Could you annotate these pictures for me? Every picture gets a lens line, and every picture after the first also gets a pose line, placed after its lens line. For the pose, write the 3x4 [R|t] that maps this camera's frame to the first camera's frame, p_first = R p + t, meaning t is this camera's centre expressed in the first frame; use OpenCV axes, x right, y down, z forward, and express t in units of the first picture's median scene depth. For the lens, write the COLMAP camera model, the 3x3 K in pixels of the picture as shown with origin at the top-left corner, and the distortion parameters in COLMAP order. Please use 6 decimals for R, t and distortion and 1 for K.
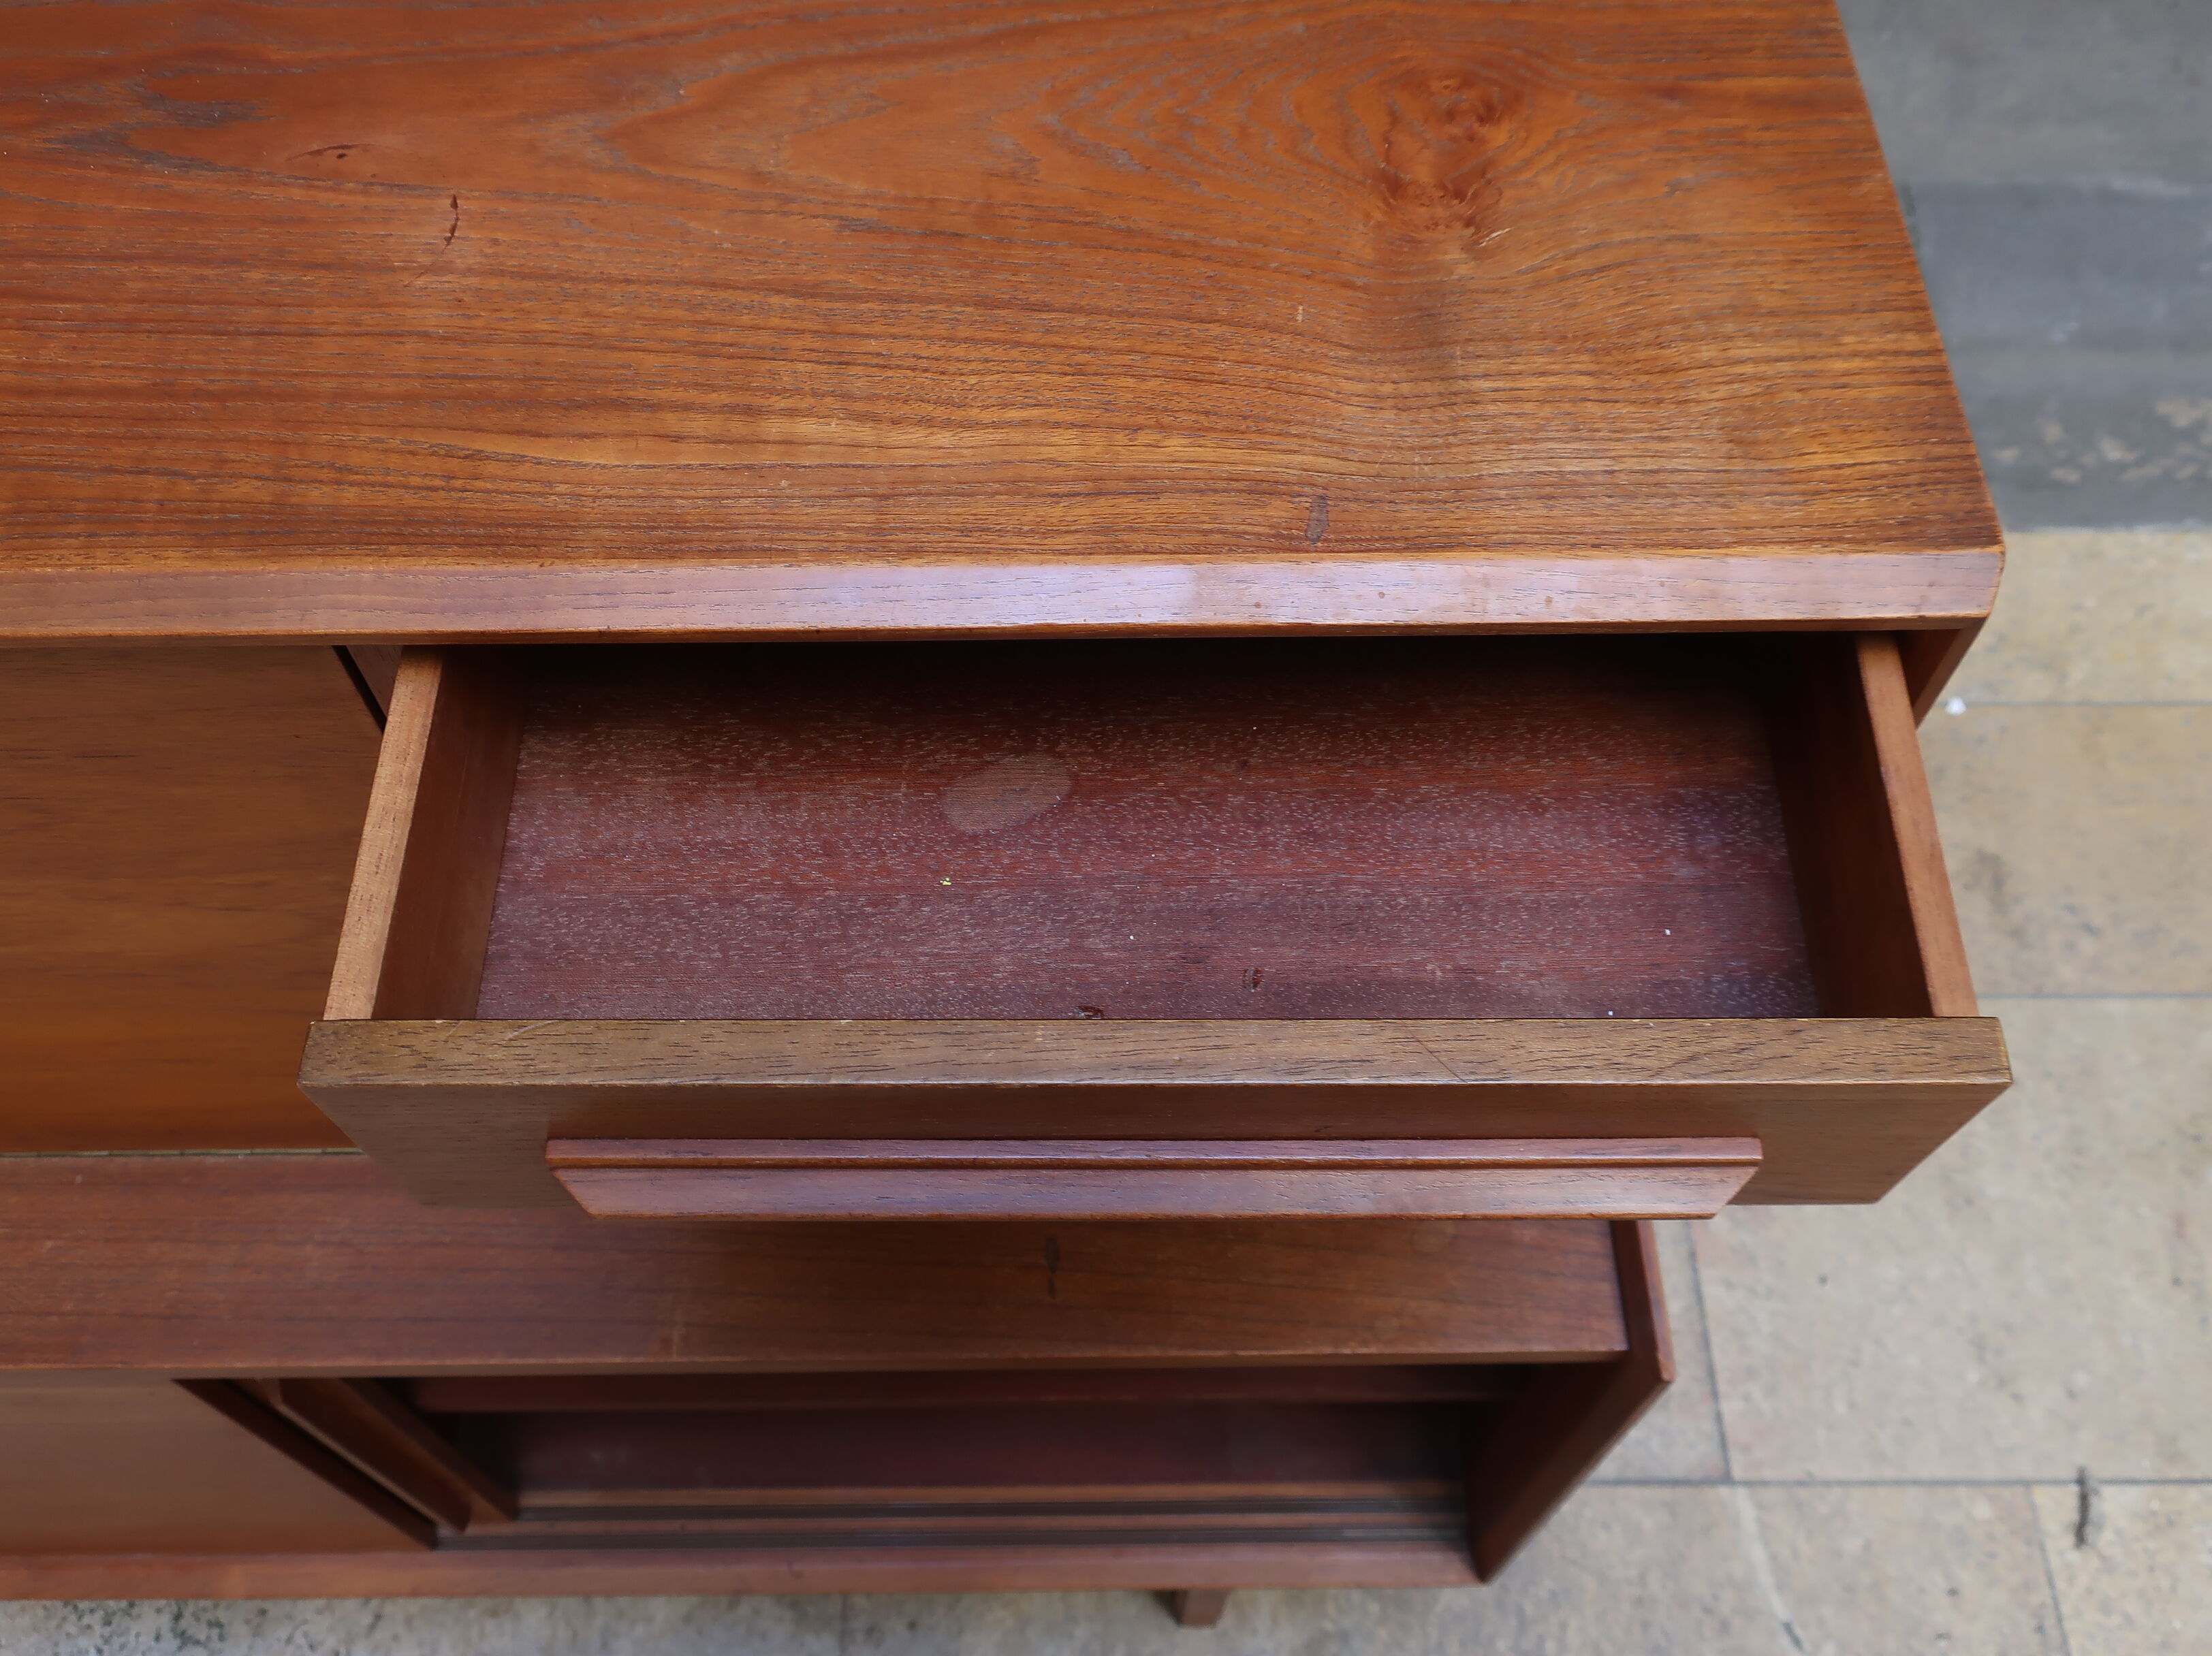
lens RADIAL K [[1987.1, 0, 1107.0], [0, 1987.1, 818.9], [0, 0, 1]] dist [0.003672, 0.002430]
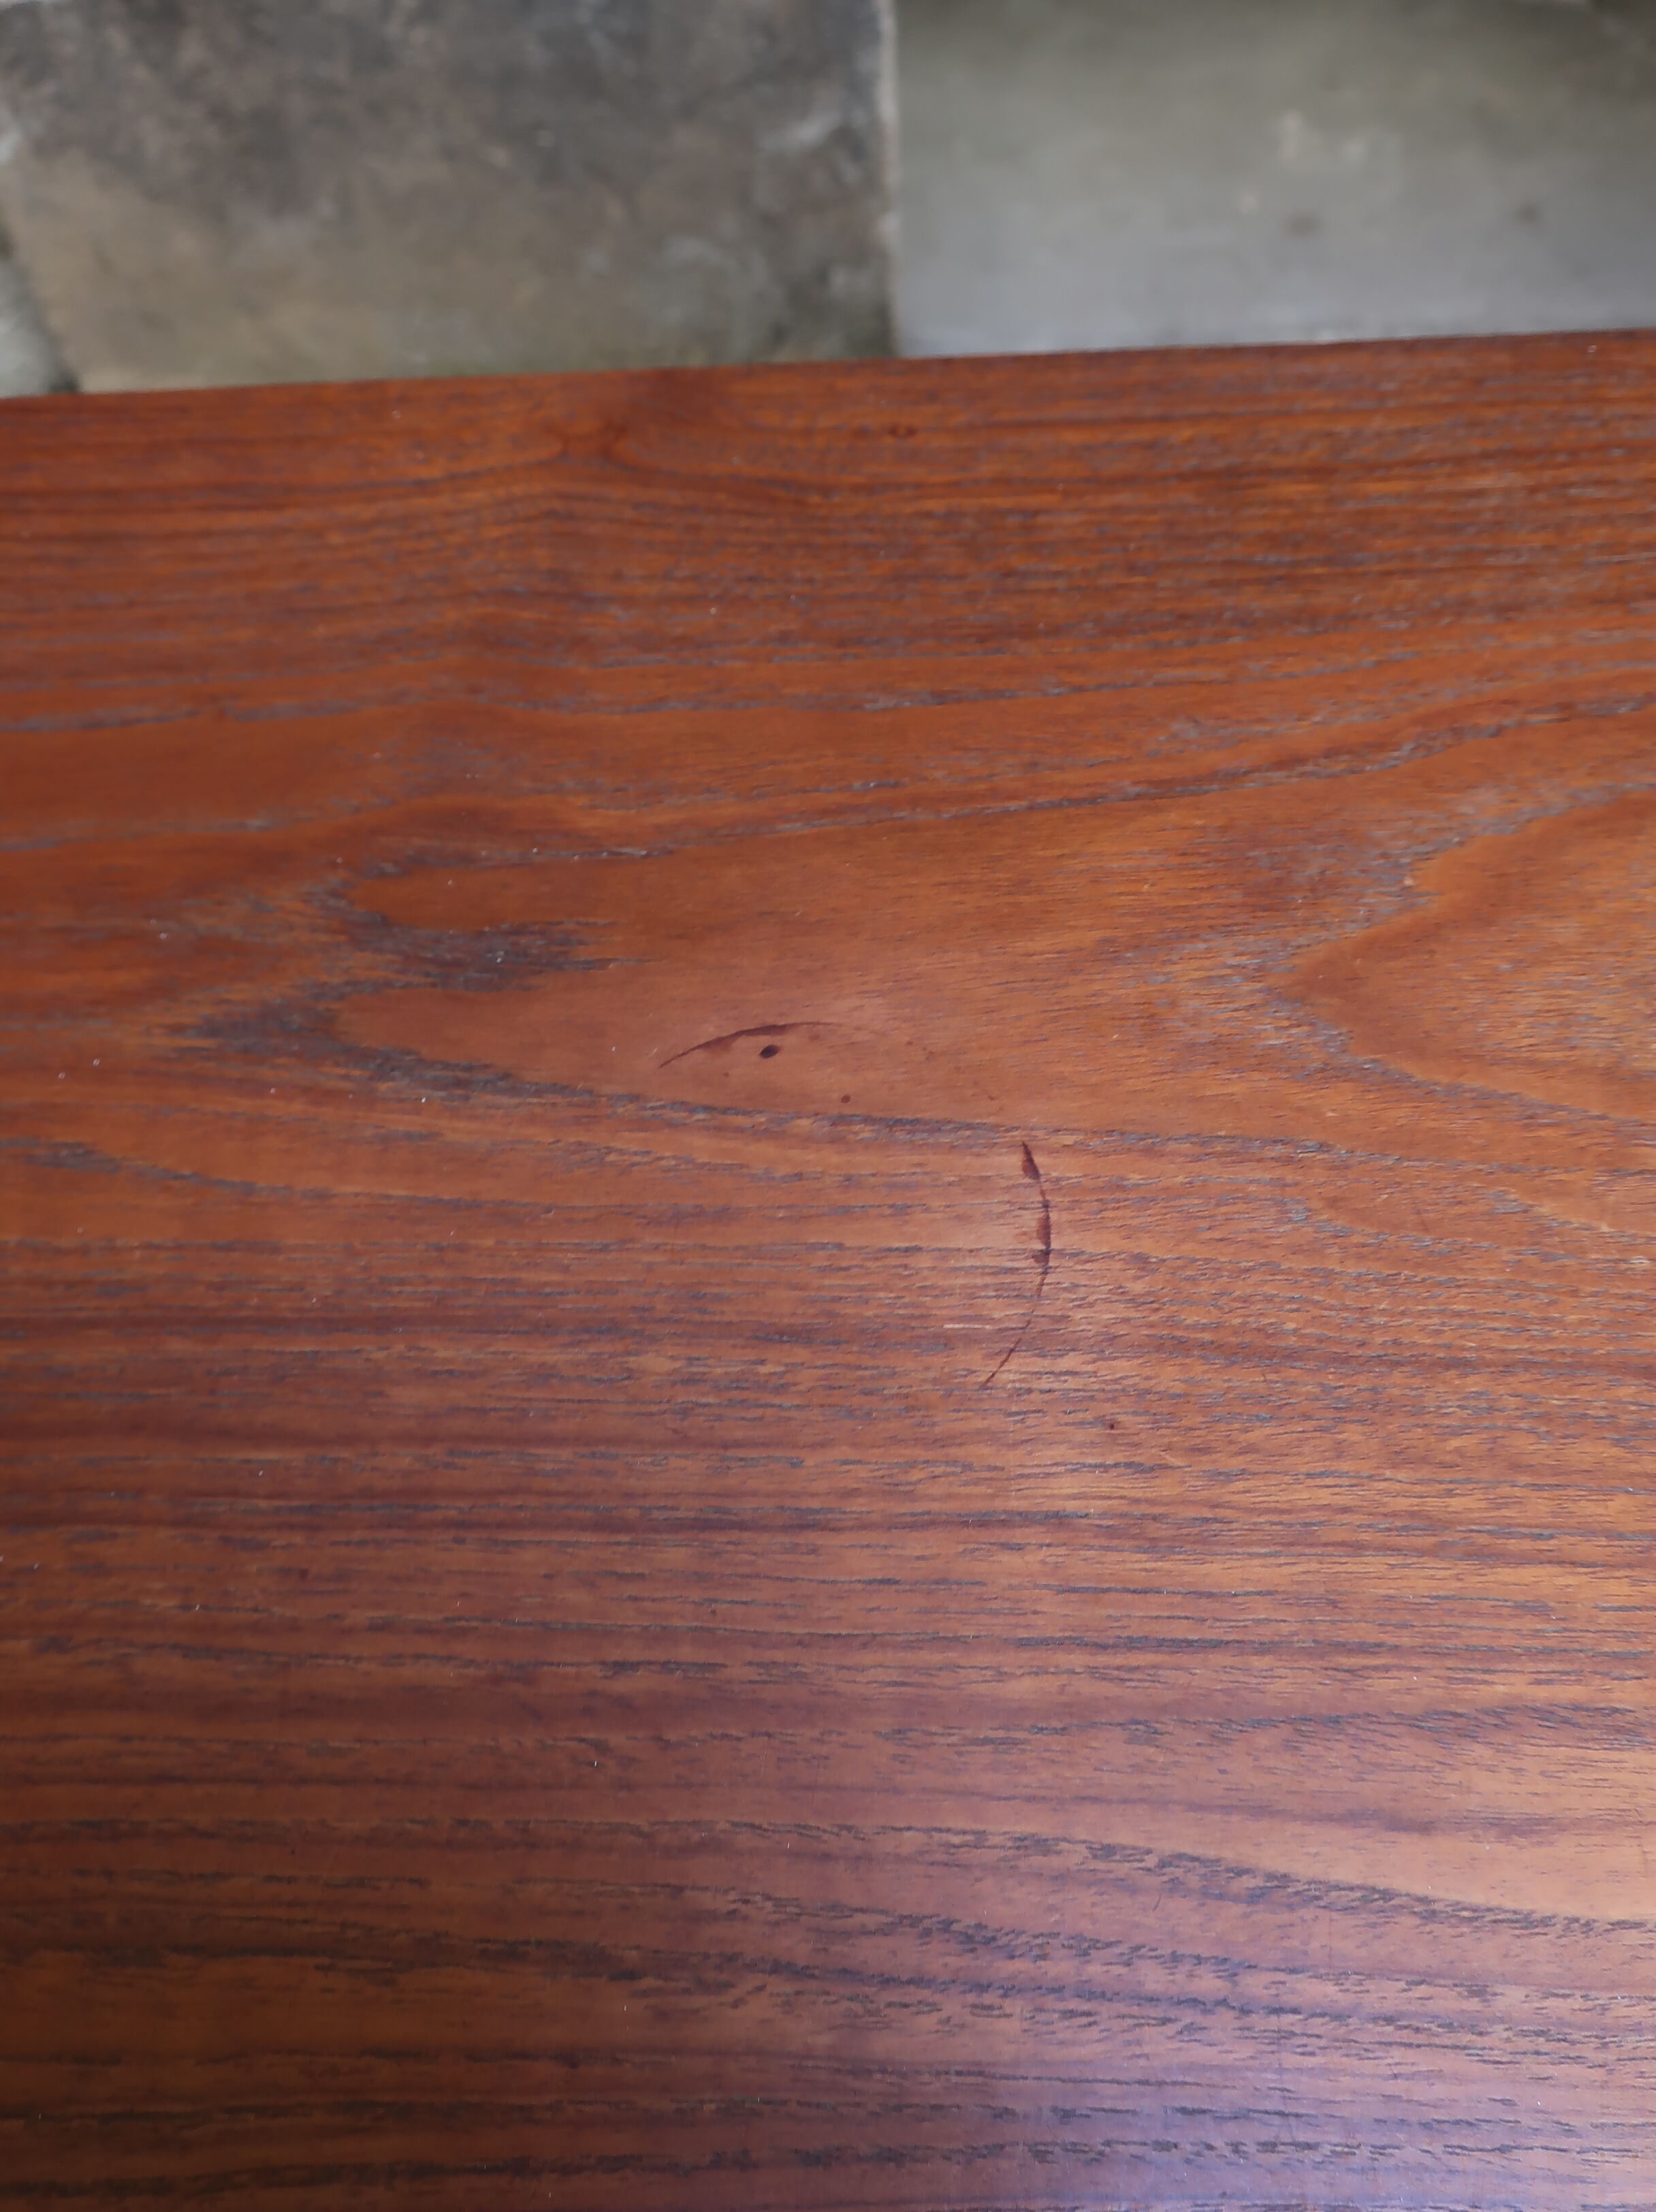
lens RADIAL K [[1974.7, 0, 832.3], [0, 1974.7, 1087.6], [0, 0, 1]] dist [0.006645, -0.006546]
pose [[0.999544, -0.023359, -0.019132, -0.374143], [0.022974, 0.999533, -0.020134, -0.326388], [0.019593, 0.019685, 0.999614, 0.529652]]
